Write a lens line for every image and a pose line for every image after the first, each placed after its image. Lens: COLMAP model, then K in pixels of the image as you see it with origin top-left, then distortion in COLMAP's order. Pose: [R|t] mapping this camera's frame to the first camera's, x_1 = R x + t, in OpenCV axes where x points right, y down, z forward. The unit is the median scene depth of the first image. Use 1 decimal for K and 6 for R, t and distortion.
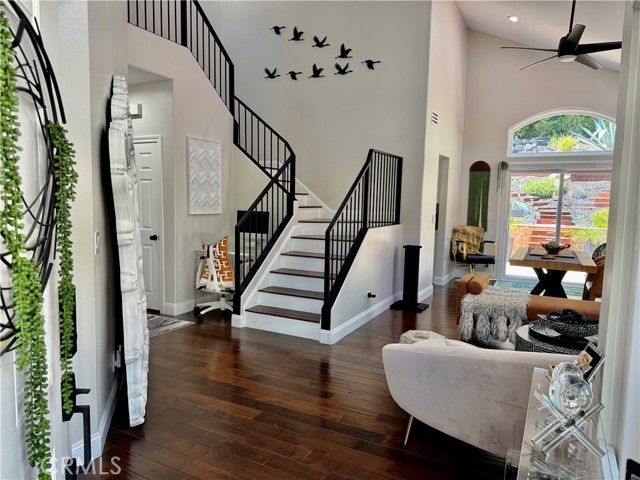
lens RADIAL K [[452.8, 0, 321.1], [0, 452.8, 241.8], [0, 0, 1]] dist [0.034889, -0.041337]
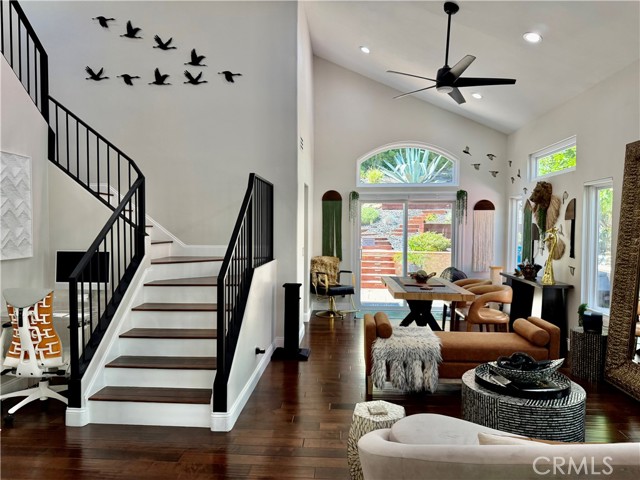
lens RADIAL K [[452.8, 0, 322.9], [0, 452.8, 239.8], [0, 0, 1]] dist [0.034889, -0.041337]
pose [[0.912154, -0.027806, 0.408904, -0.096746], [0.054139, 0.997128, -0.052963, -0.026876], [-0.406257, 0.070448, 0.911039, 0.171914]]
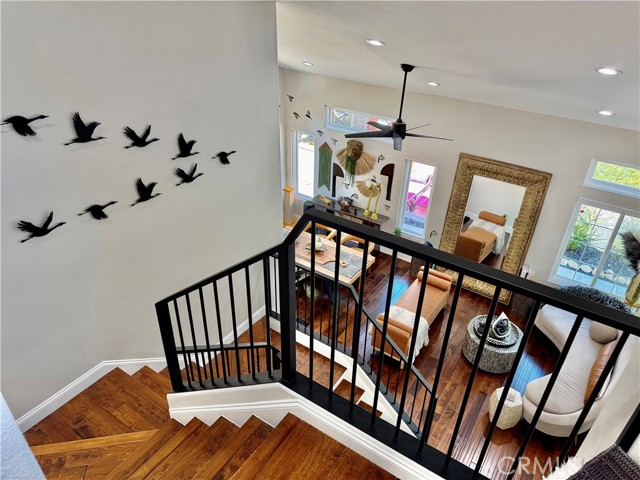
lens RADIAL K [[452.8, 0, 319.0], [0, 452.8, 240.5], [0, 0, 1]] dist [0.034889, -0.041337]
pose [[0.113632, -0.539926, 0.834007, -0.510999], [0.079541, 0.841694, 0.534064, -0.663459], [-0.990334, 0.005651, 0.138590, 0.821594]]
